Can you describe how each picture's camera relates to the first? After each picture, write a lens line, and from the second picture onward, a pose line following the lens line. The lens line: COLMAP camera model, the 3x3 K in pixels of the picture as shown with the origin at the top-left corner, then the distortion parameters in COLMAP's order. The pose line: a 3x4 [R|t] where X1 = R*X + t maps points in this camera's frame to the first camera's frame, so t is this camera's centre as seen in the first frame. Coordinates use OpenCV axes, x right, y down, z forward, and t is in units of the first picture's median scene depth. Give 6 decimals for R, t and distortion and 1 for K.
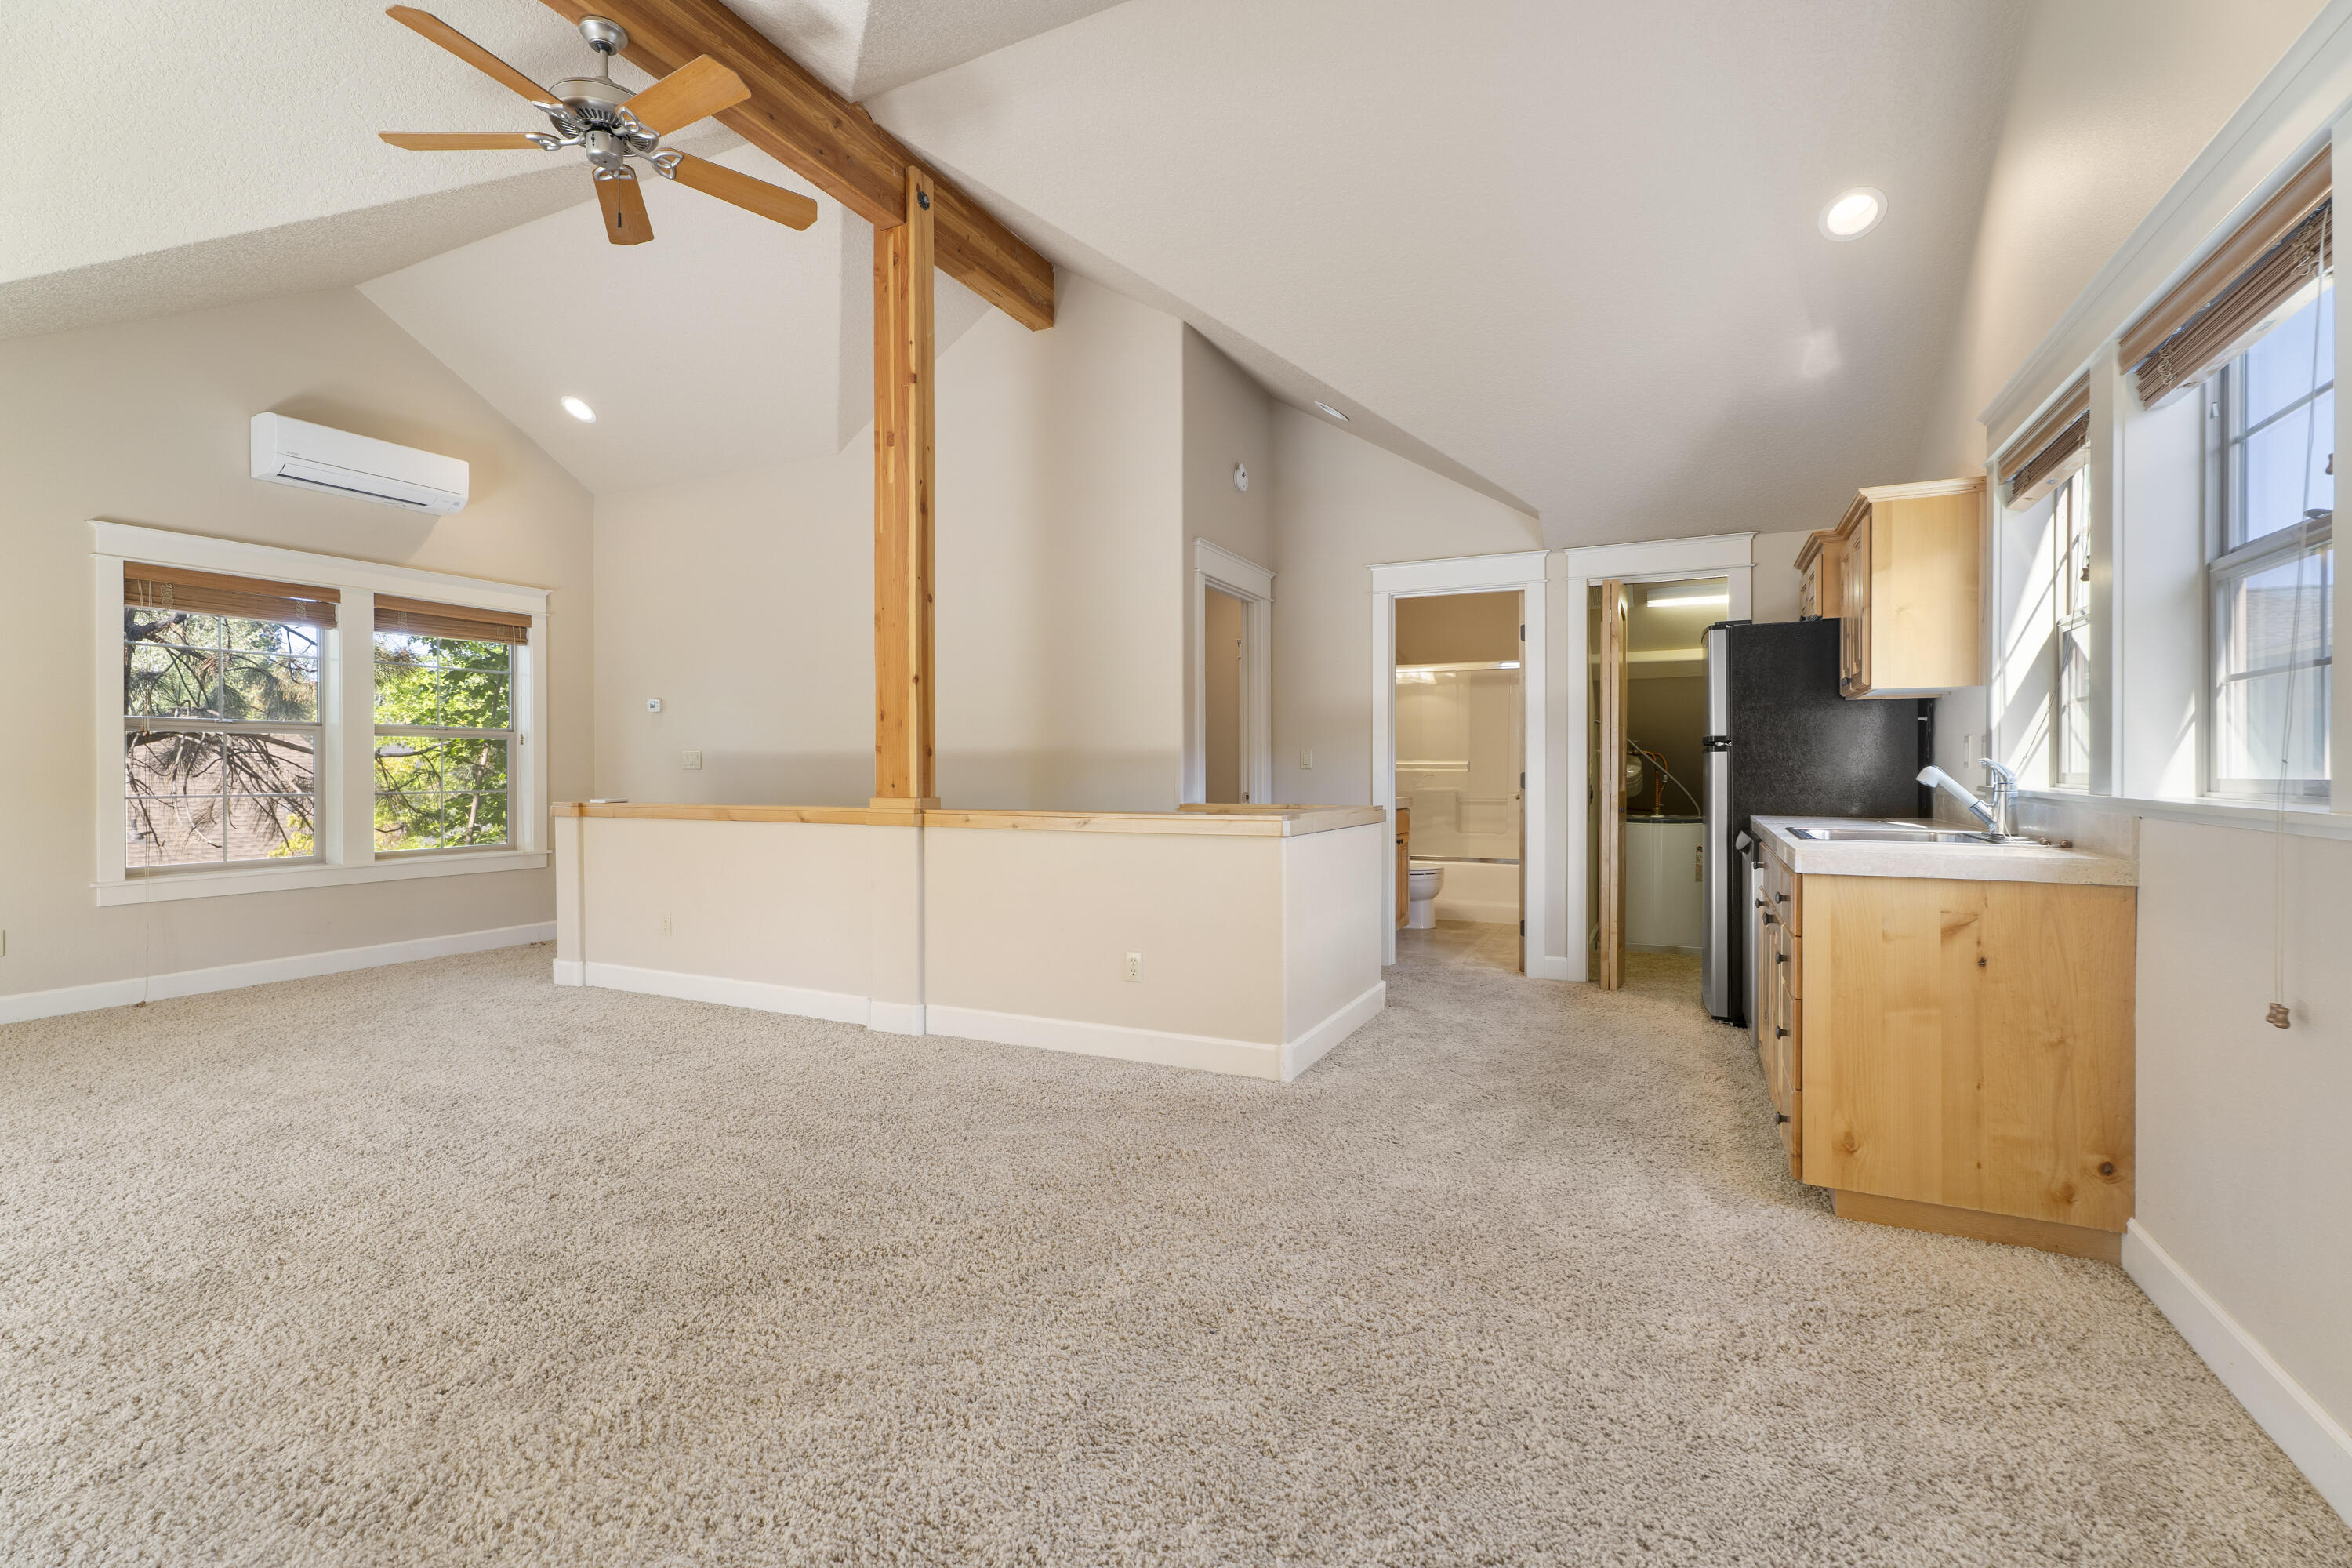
lens RADIAL K [[1046.2, 0, 1176.0], [0, 1046.2, 784.0], [0, 0, 1]] dist [-0.000301, 0.000440]
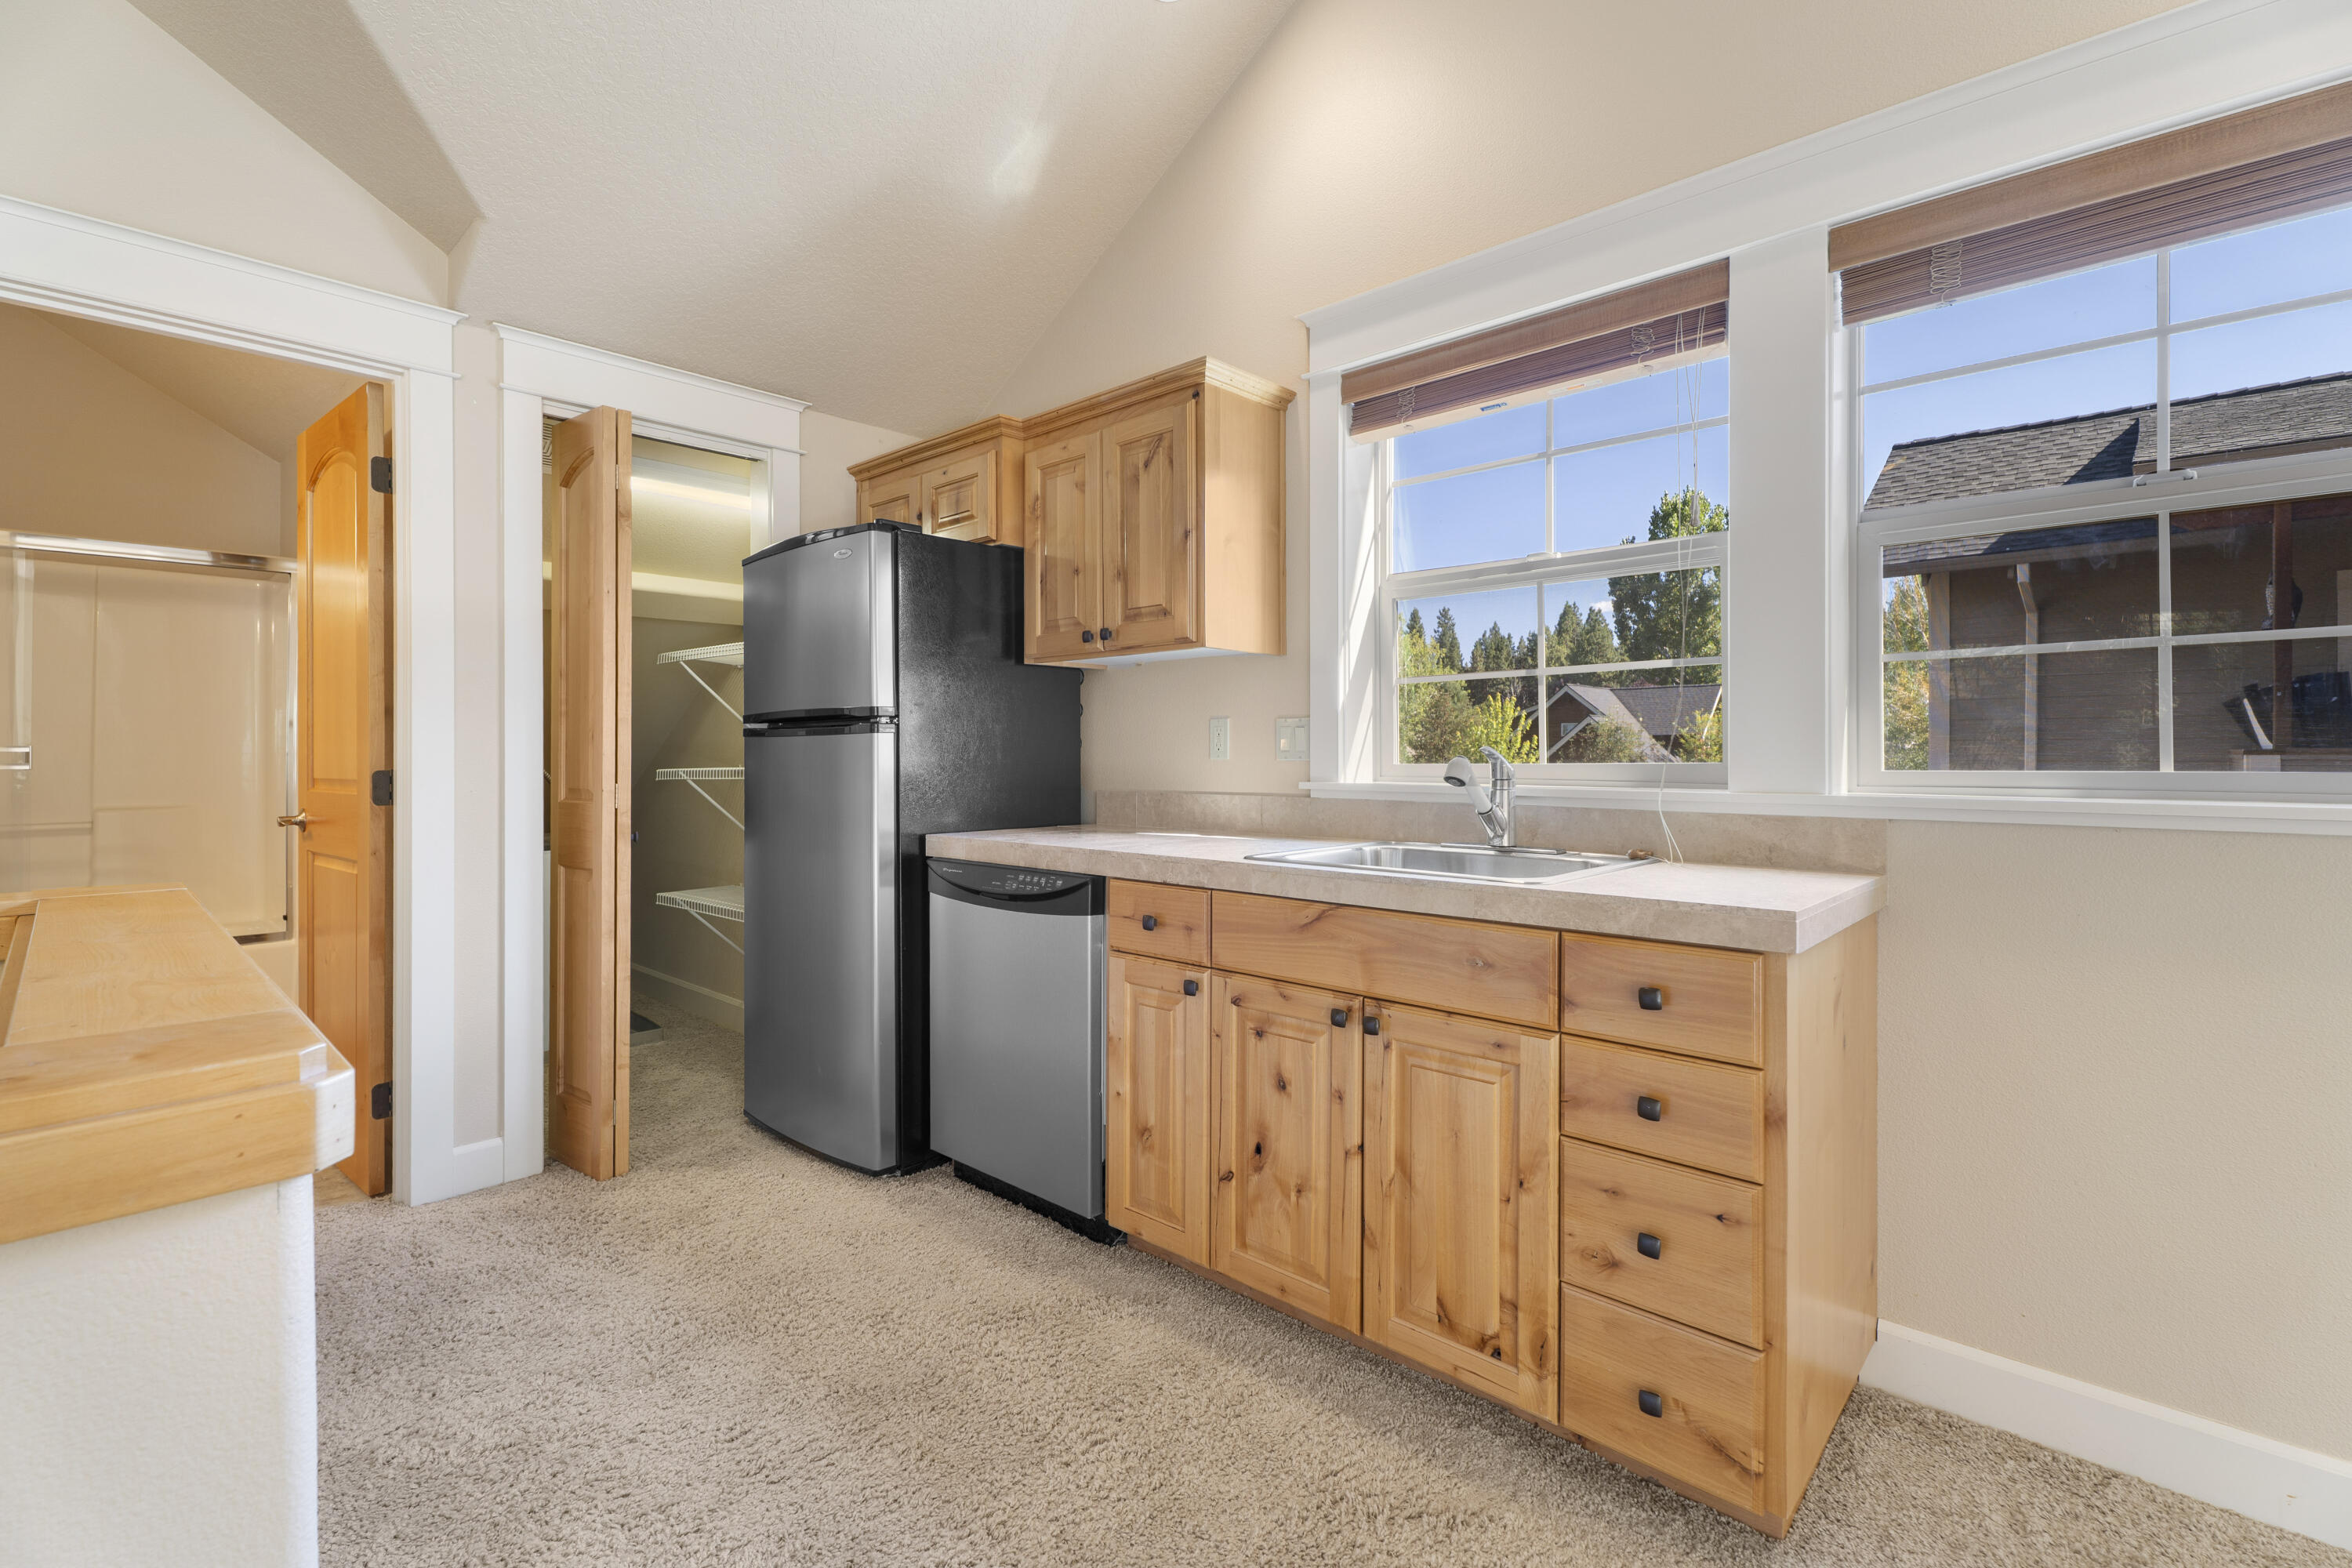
lens RADIAL K [[1039.3, 0, 1177.9], [0, 1039.3, 795.0], [0, 0, 1]] dist [0.002200, -0.000362]
pose [[0.312599, 0.001317, 0.949884, -0.002065], [0.013061, 0.999899, -0.005685, 0.008912], [-0.949795, 0.014184, 0.312550, 0.538943]]
